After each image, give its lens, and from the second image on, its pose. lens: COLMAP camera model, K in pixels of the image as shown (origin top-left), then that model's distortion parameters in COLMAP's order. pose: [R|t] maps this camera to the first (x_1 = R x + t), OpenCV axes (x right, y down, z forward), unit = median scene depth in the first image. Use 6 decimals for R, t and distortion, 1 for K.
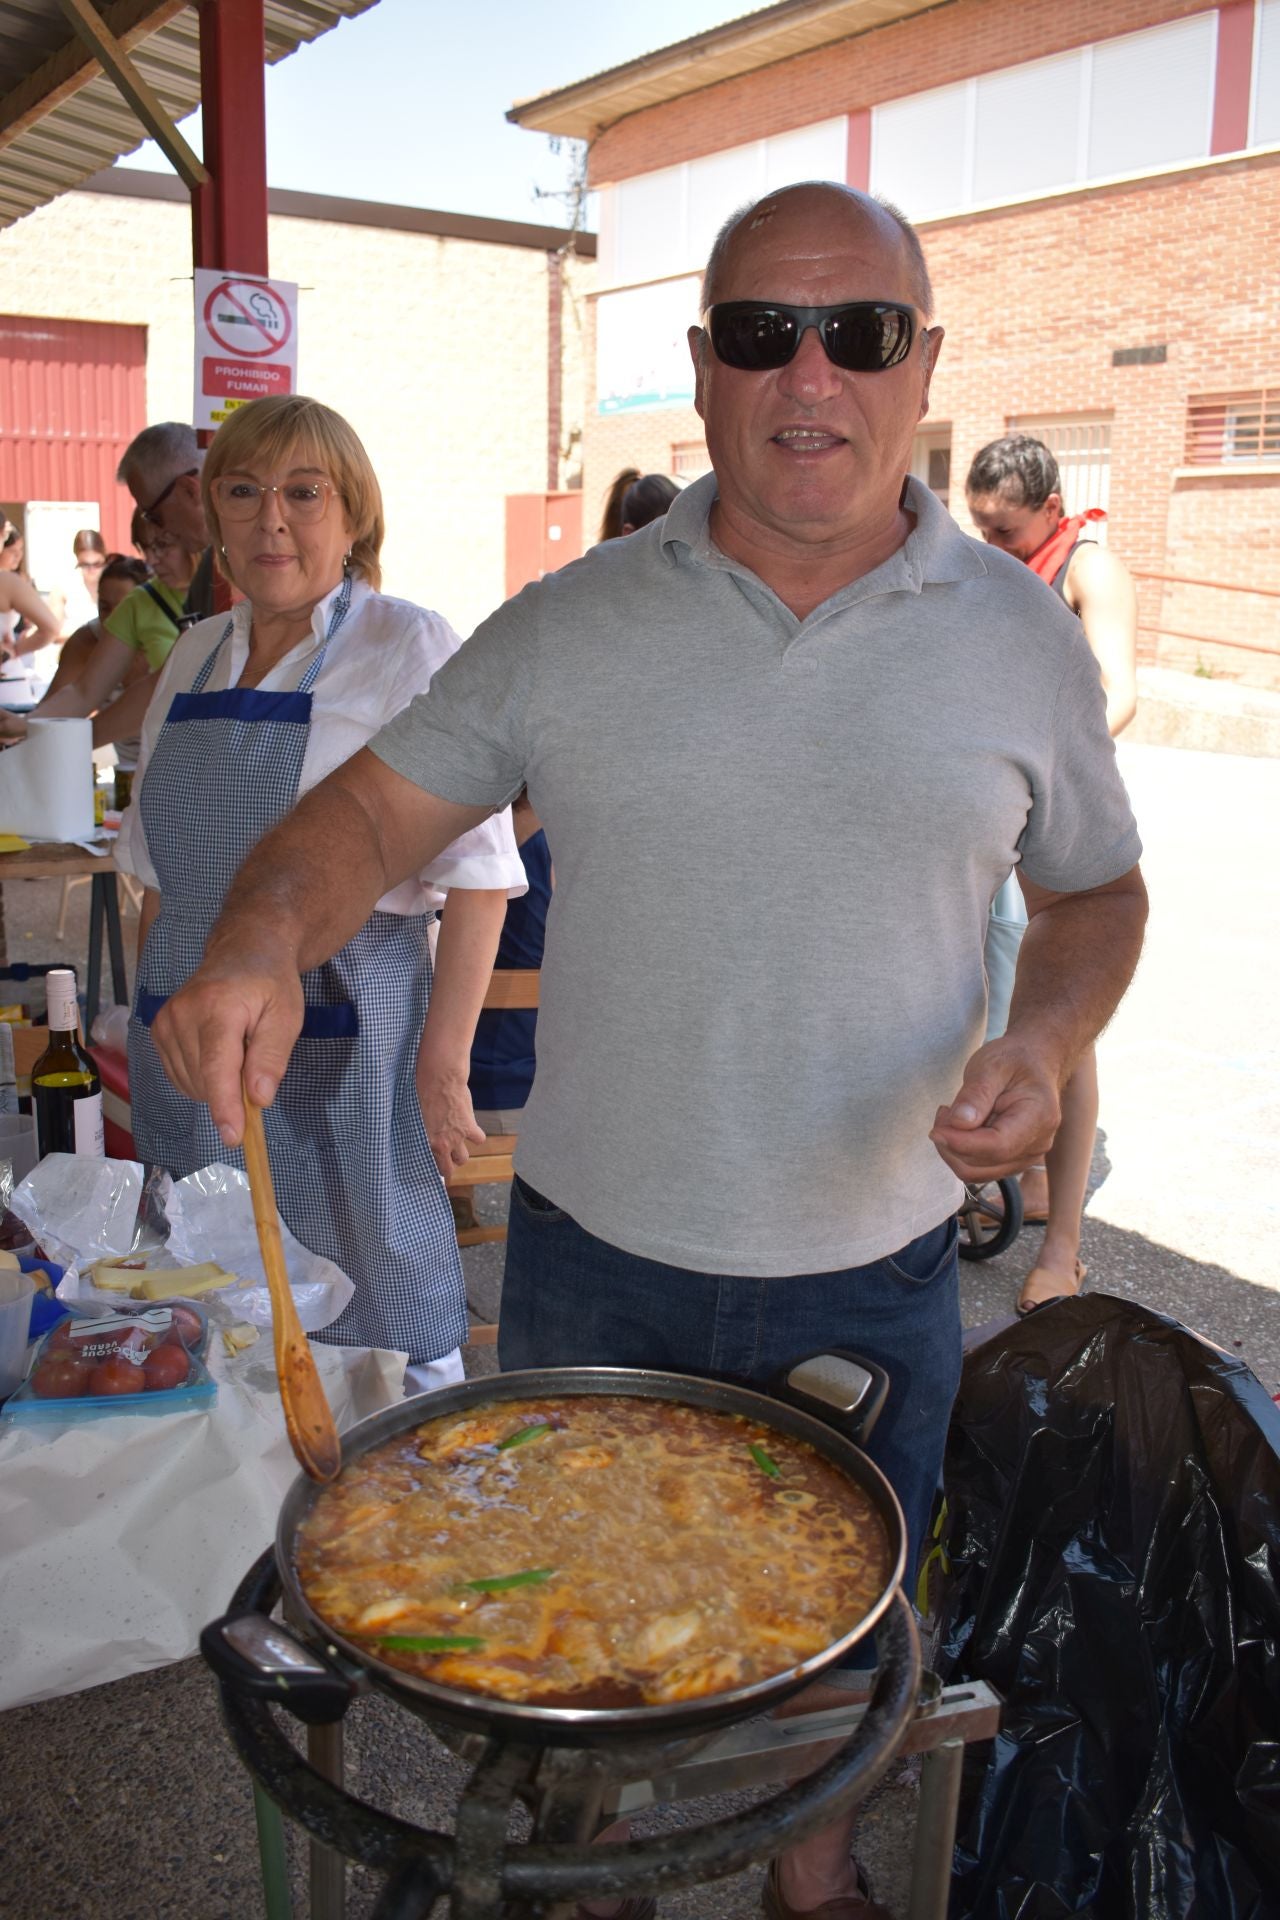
lens RADIAL K [[1760.7, 0, 640.0], [0, 1760.7, 960.0], [0, 0, 1]] dist [-0.091816, 0.023966]
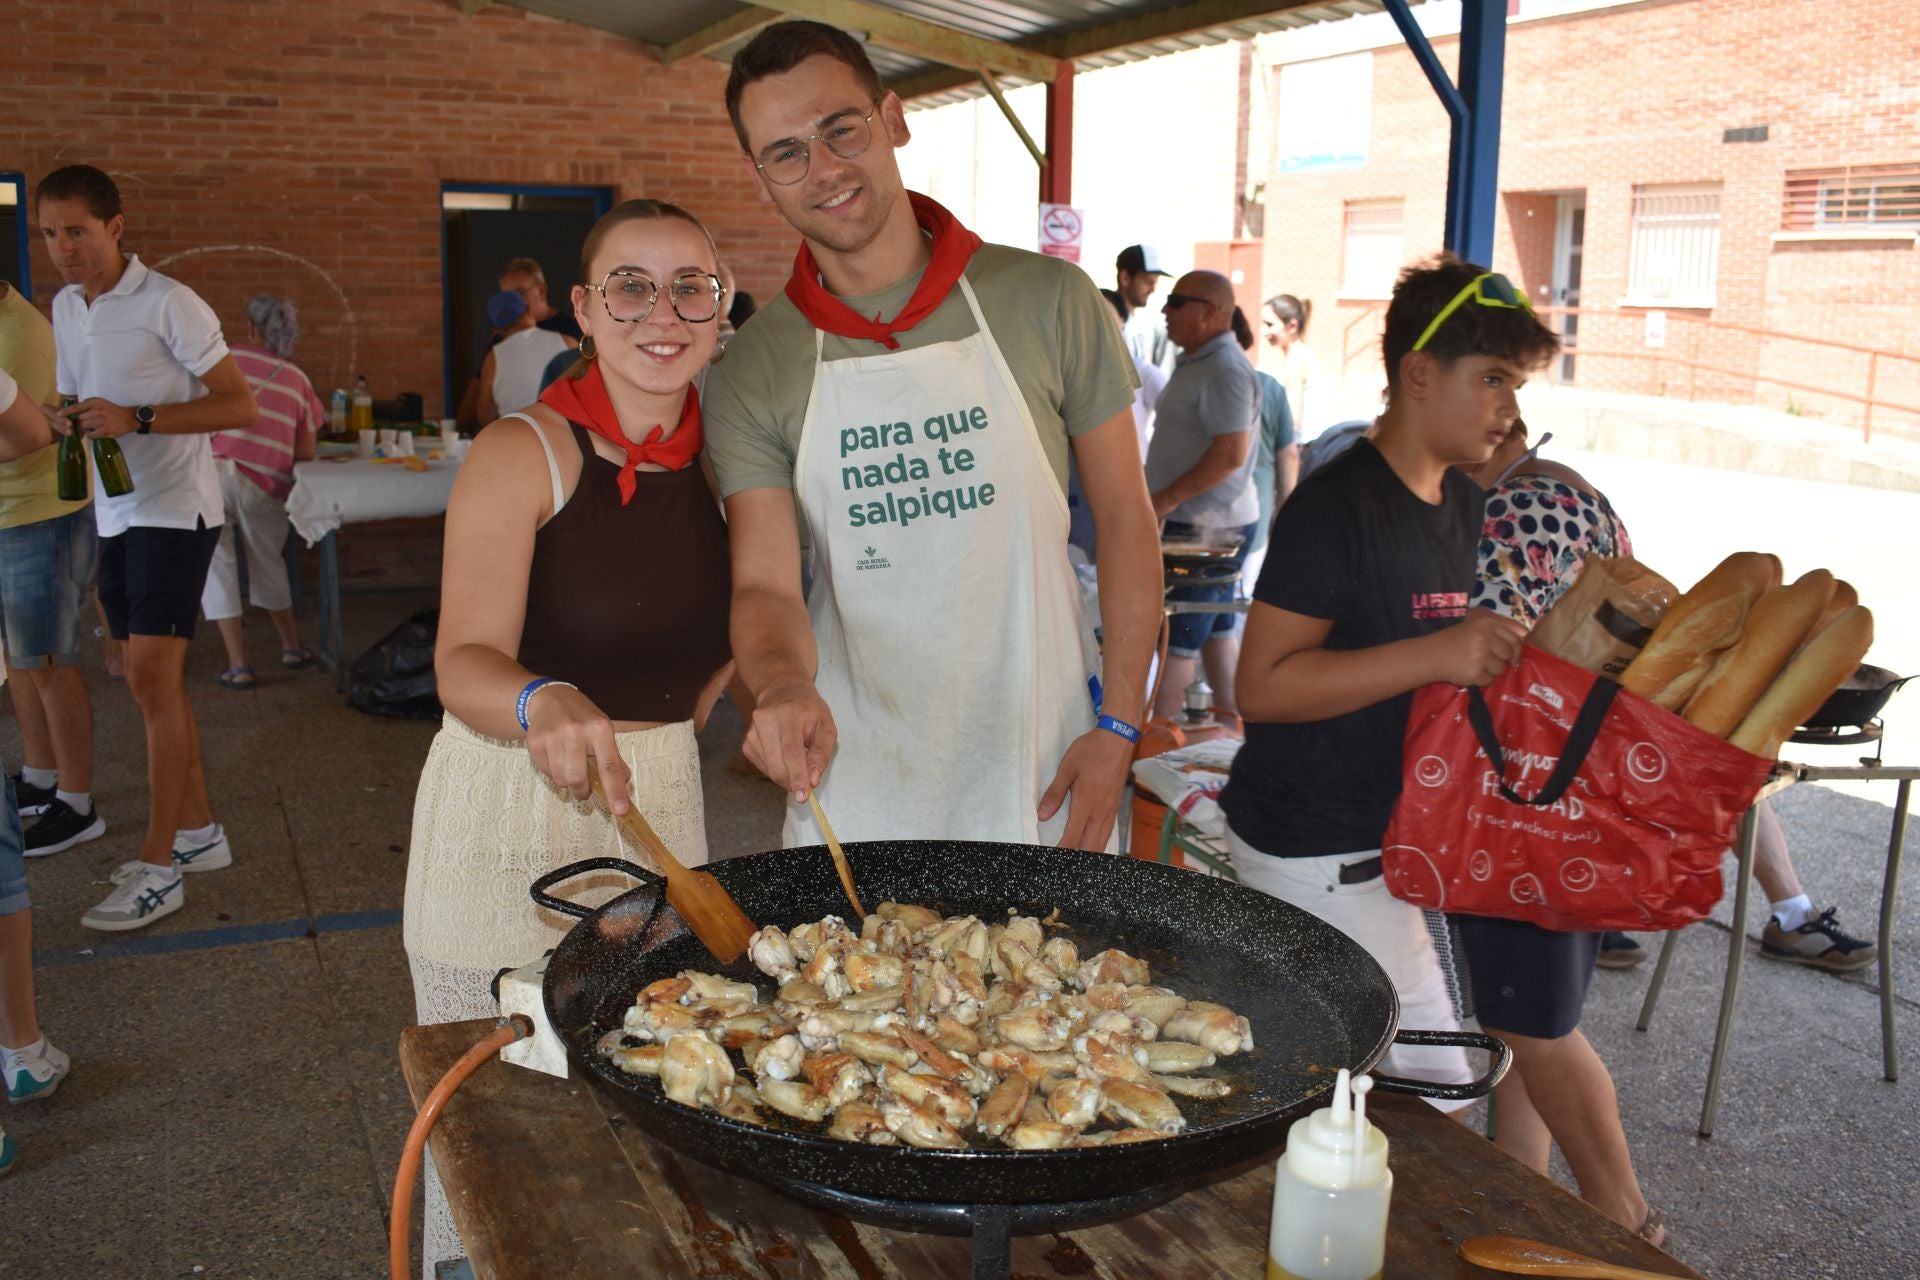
lens RADIAL K [[1894.4, 0, 964.9], [0, 1894.4, 693.0], [0, 0, 1]] dist [-0.085048, 0.036978]
pose [[0.981076, 0.042178, -0.188973, 0.028424], [-0.044430, 0.998983, -0.007693, 0.054184], [0.188457, 0.015944, 0.981952, -0.304665]]
